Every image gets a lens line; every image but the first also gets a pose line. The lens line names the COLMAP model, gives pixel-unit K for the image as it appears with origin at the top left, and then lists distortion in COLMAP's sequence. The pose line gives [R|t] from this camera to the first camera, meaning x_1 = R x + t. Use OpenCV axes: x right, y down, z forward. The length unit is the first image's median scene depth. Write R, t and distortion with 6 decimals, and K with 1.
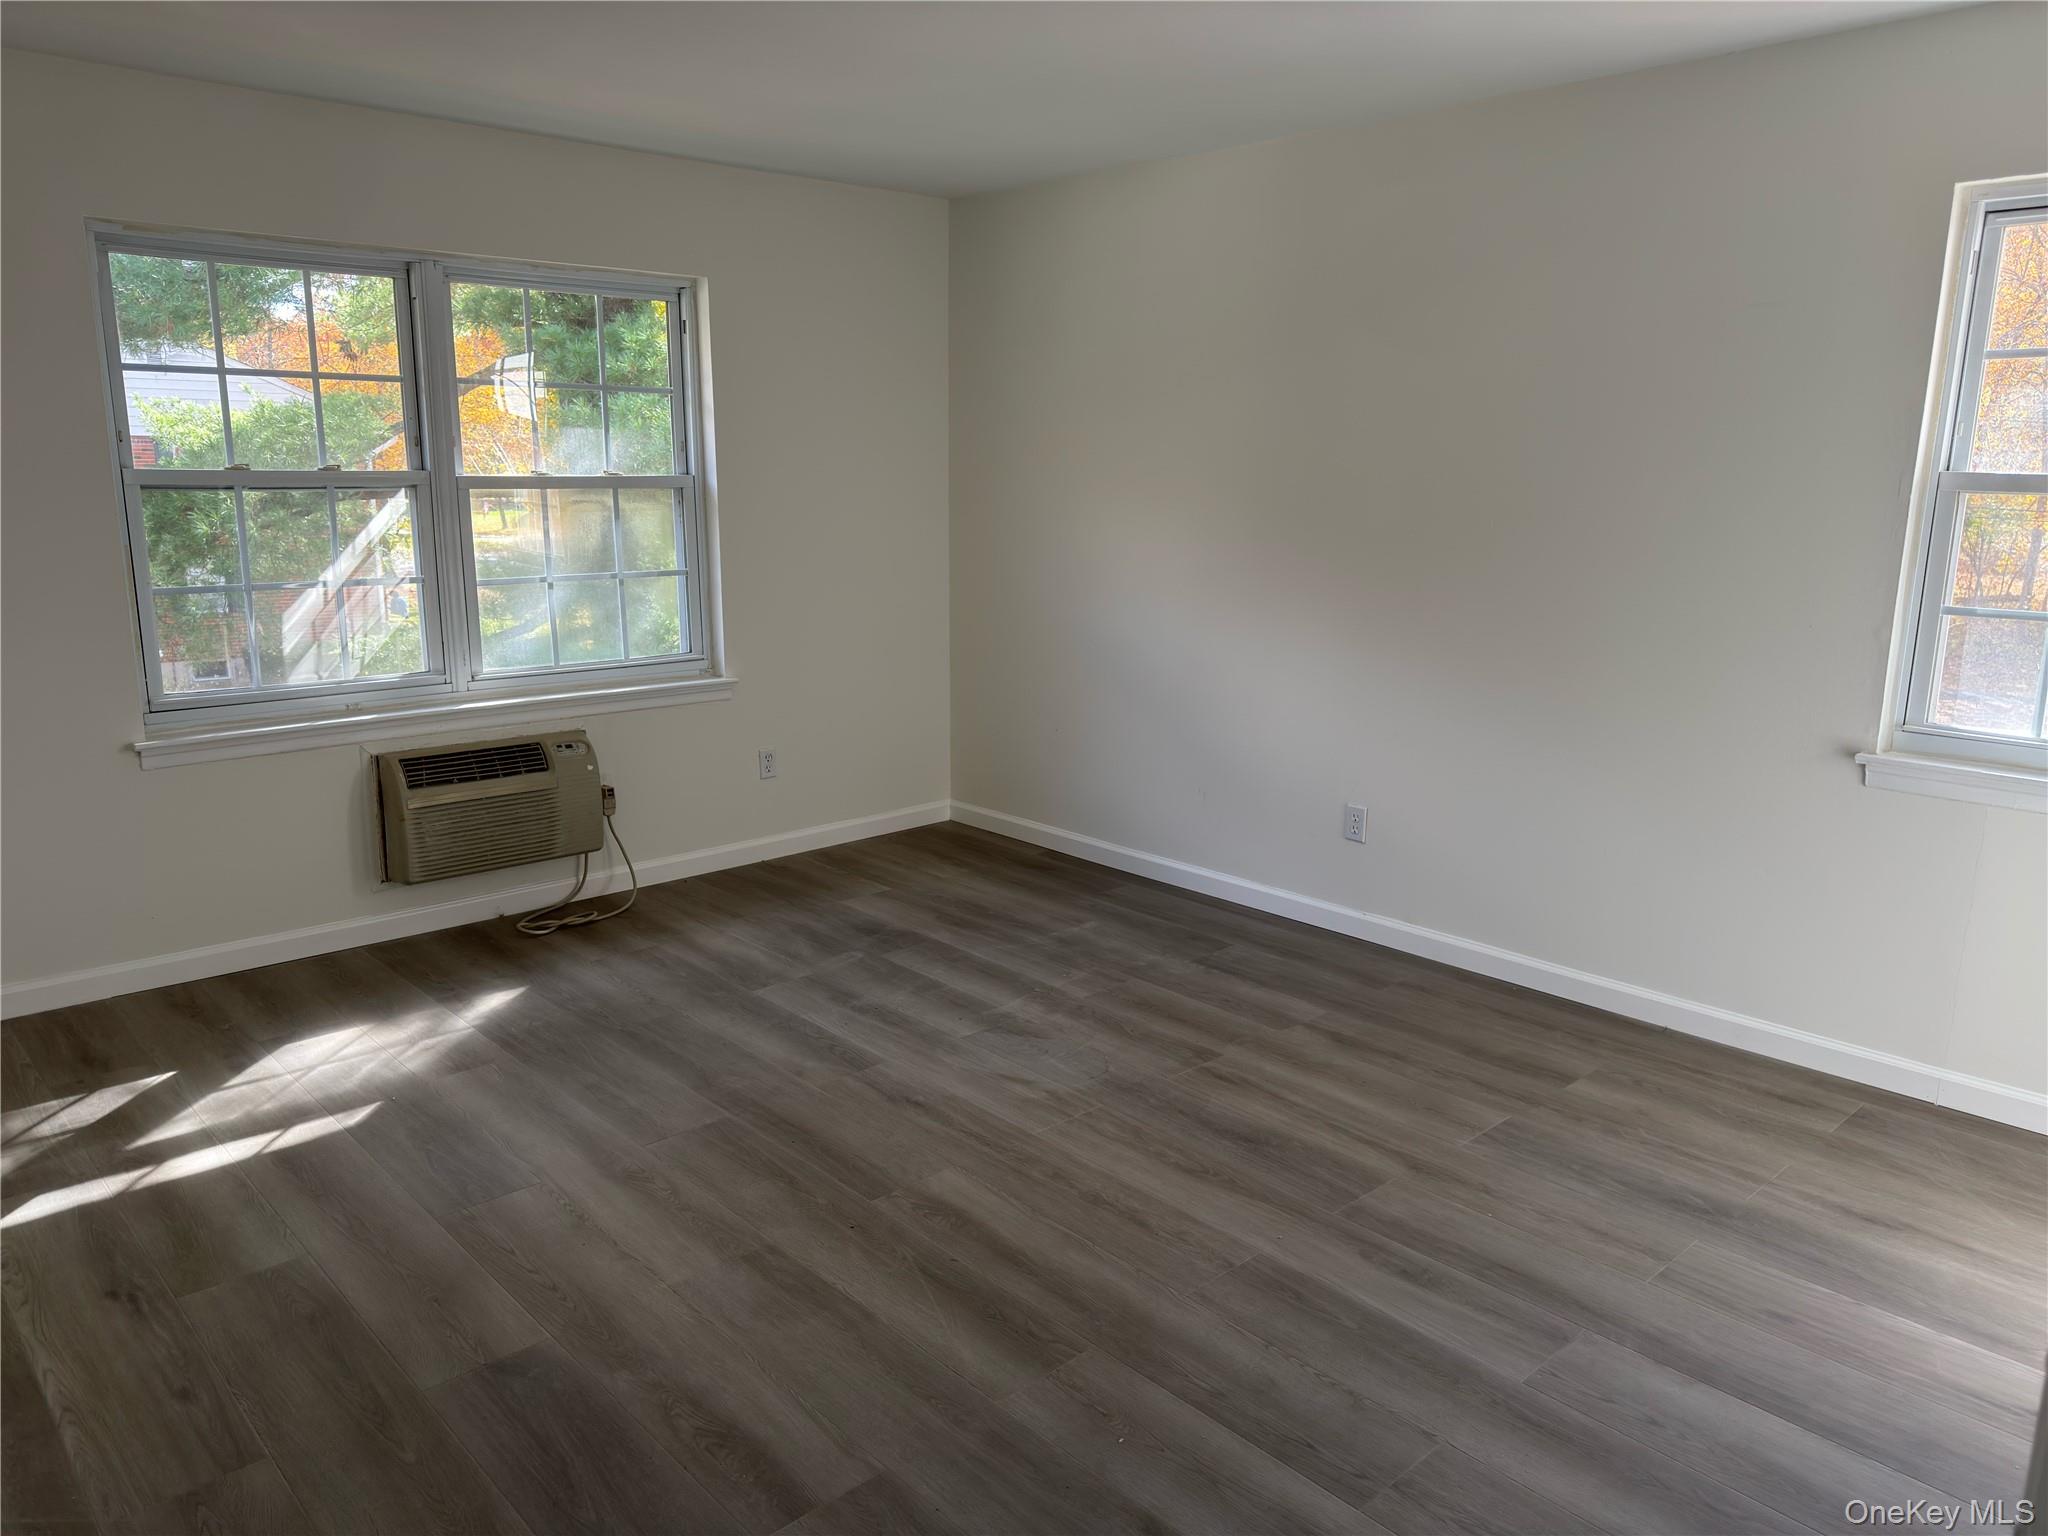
lens RADIAL K [[1447.9, 0, 1043.7], [0, 1447.9, 769.9], [0, 0, 1]] dist [0.084053, -0.091894]
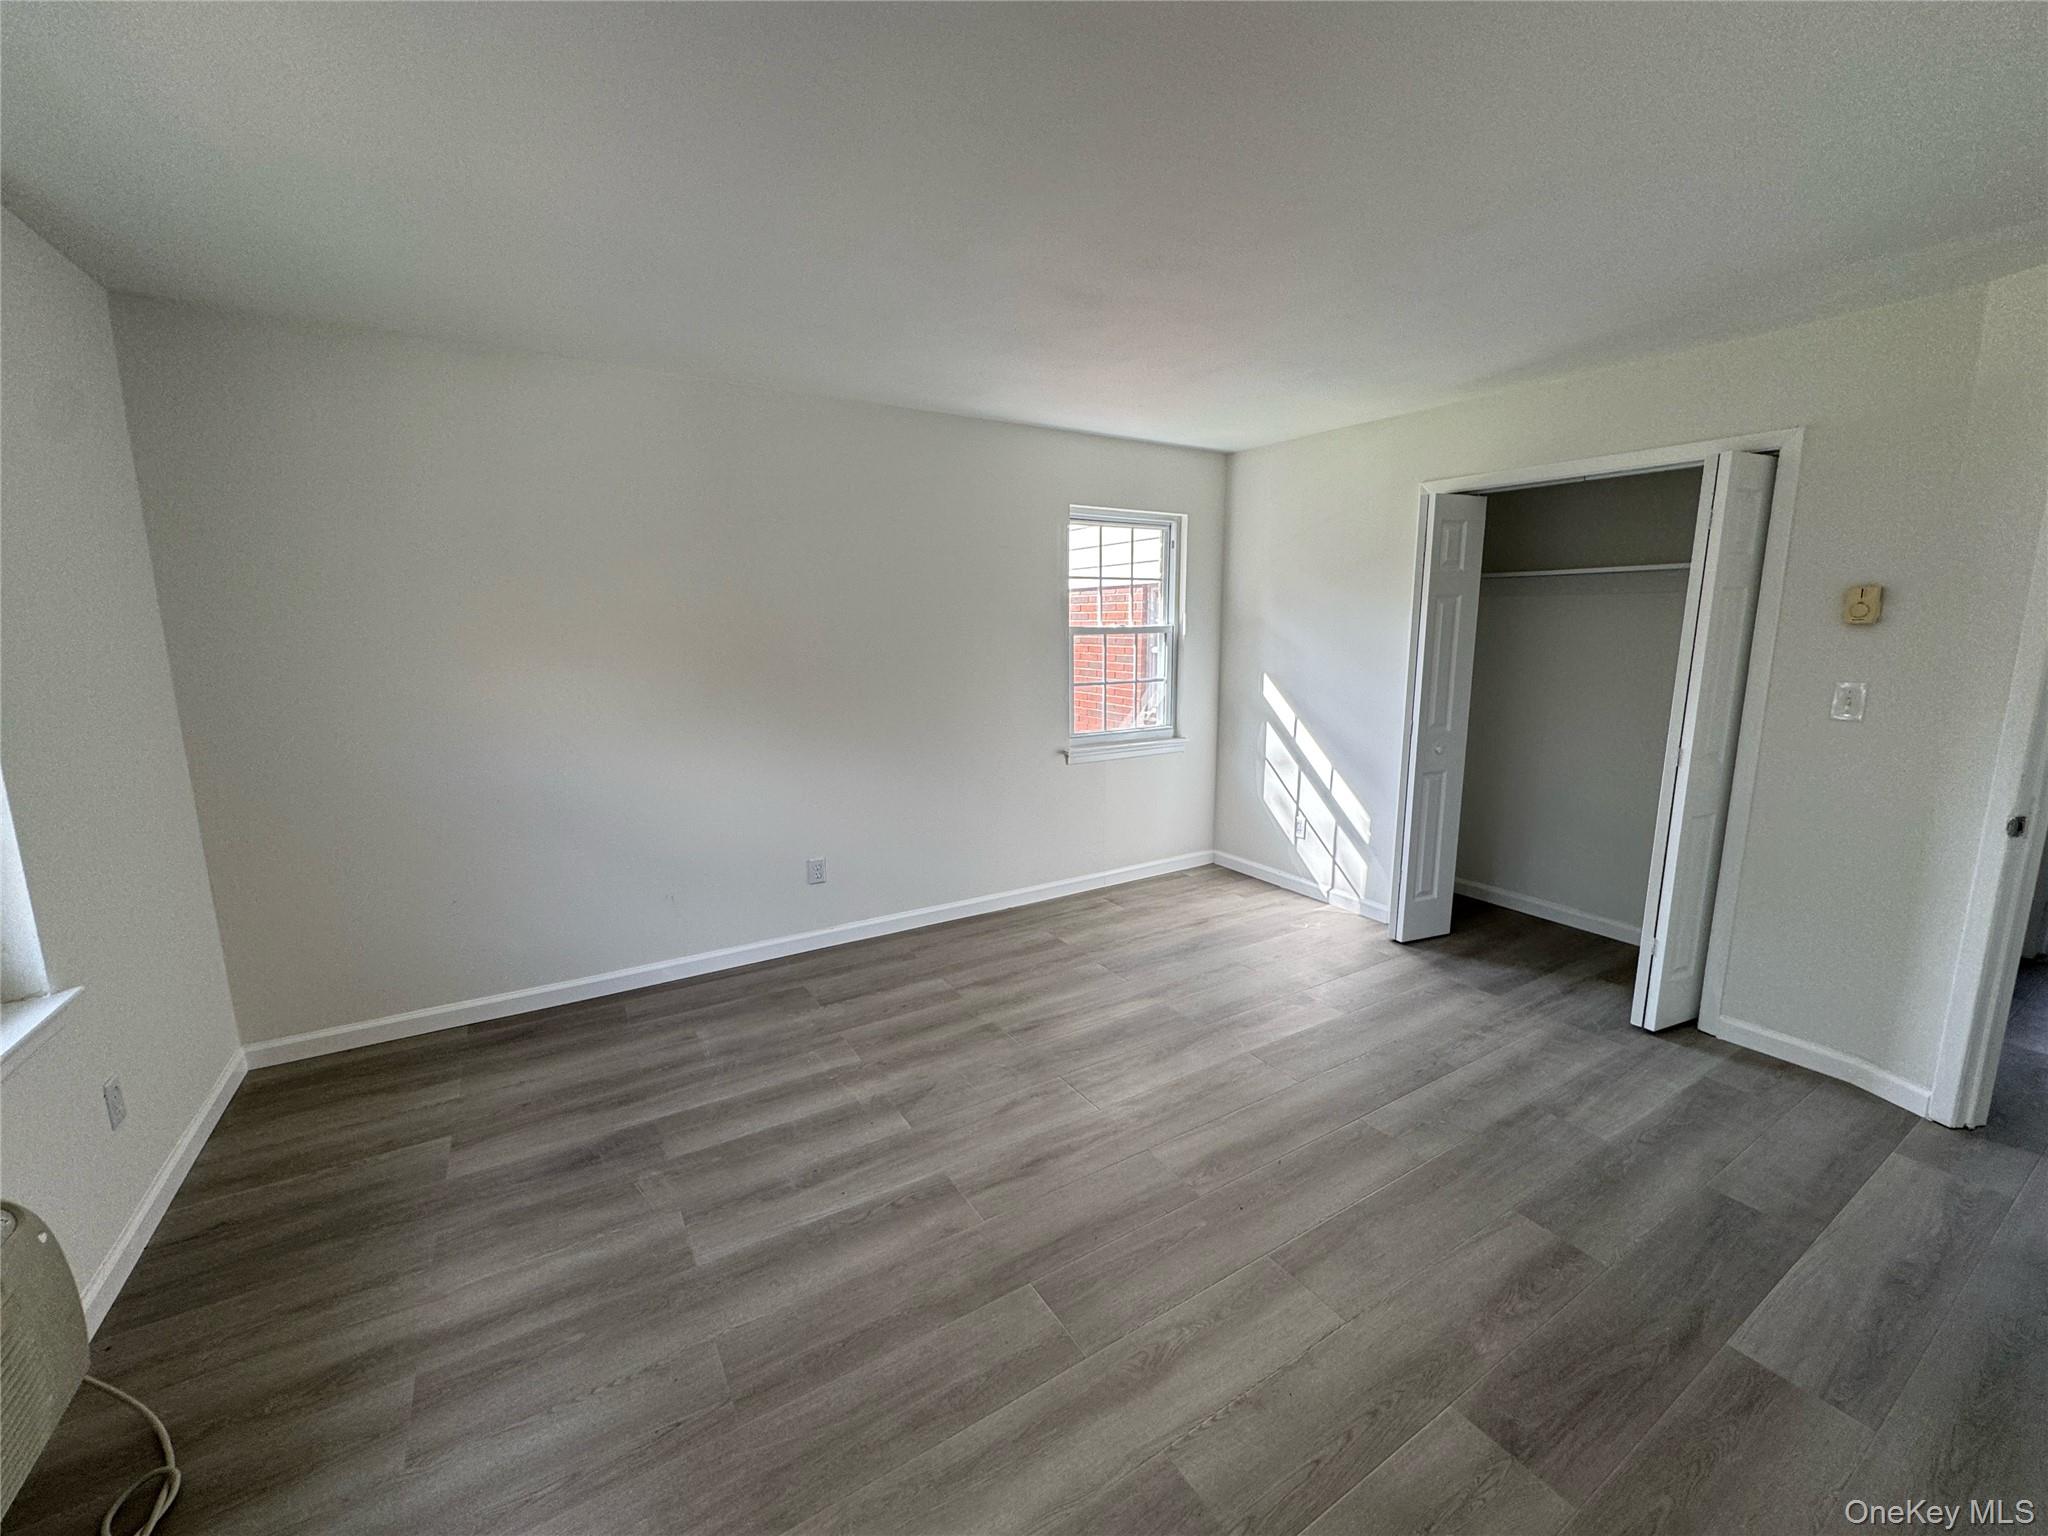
lens RADIAL K [[819.8, 0, 1029.0], [0, 819.8, 763.2], [0, 0, 1]] dist [-0.001556, 0.000836]
pose [[0.188584, -0.174263, 0.966472, -0.571818], [0.210674, 0.968398, 0.133502, -0.145563], [-0.959194, 0.178434, 0.219337, 0.685062]]
